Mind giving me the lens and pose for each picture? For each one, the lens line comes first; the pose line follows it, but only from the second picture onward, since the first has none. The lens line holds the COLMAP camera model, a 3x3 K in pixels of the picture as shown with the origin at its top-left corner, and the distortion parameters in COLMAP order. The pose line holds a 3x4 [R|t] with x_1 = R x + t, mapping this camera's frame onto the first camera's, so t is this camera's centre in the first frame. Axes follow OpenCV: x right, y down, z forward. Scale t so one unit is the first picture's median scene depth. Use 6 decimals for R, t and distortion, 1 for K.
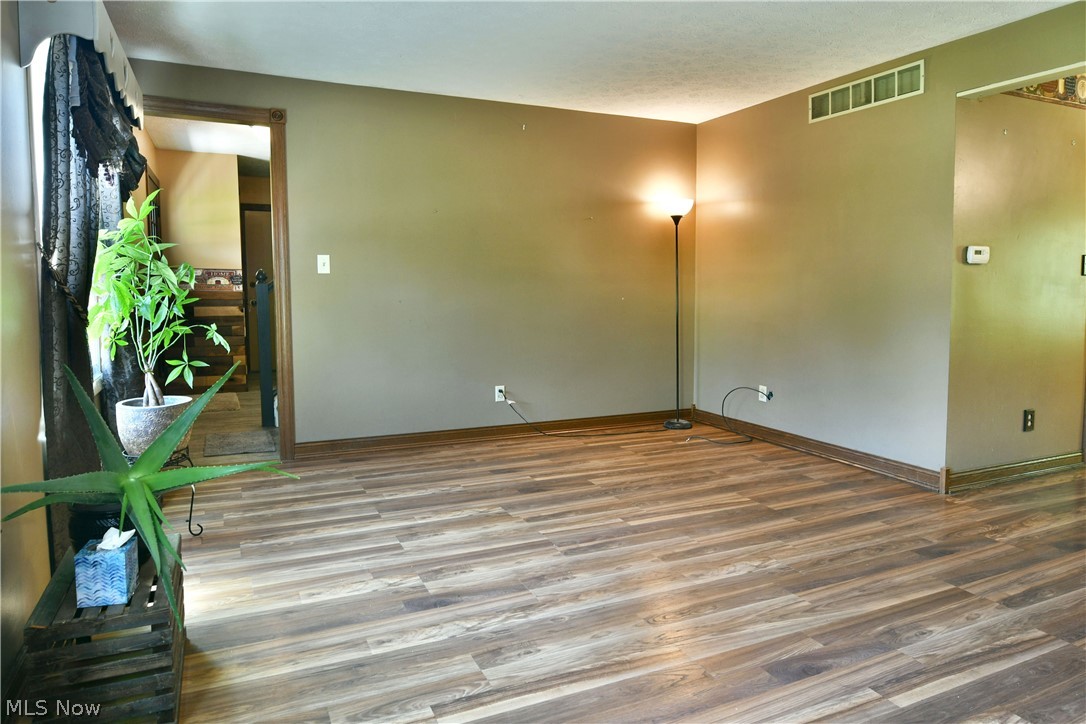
lens RADIAL K [[662.8, 0, 510.4], [0, 662.8, 330.0], [0, 0, 1]] dist [-0.011130, -0.003721]
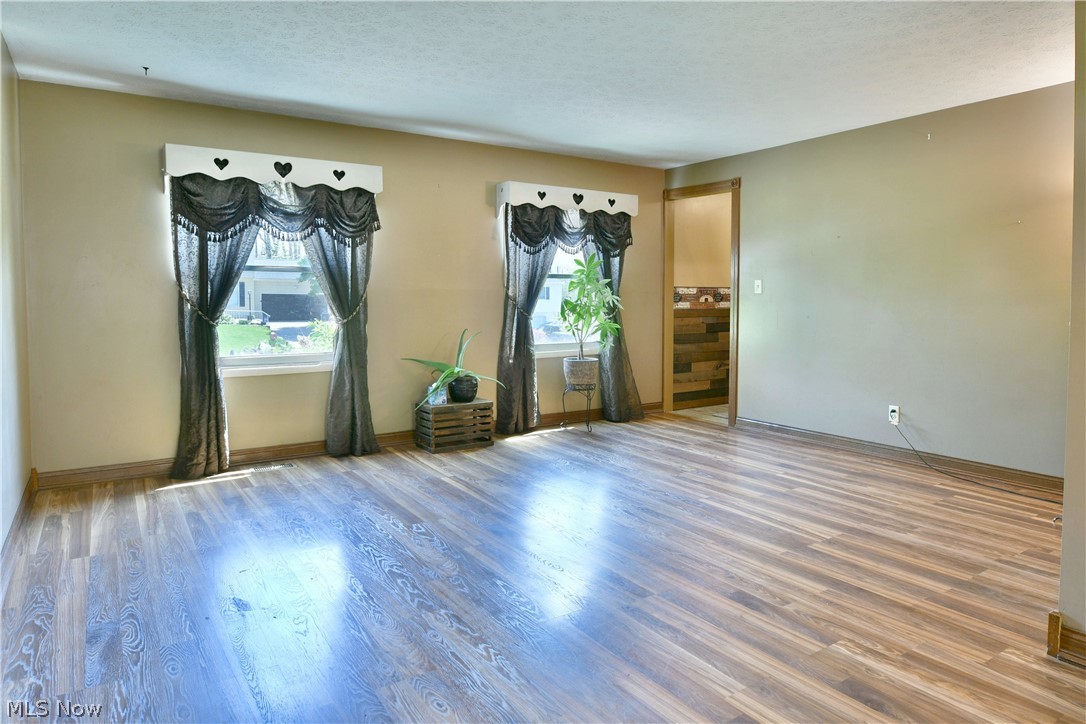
lens RADIAL K [[662.8, 0, 567.3], [0, 662.8, 334.6], [0, 0, 1]] dist [-0.011130, -0.003721]
pose [[0.200757, 0.050806, -0.978323, 1.391458], [-0.069736, 0.996862, 0.037458, -0.039117], [0.977156, 0.060705, 0.203670, 0.528950]]
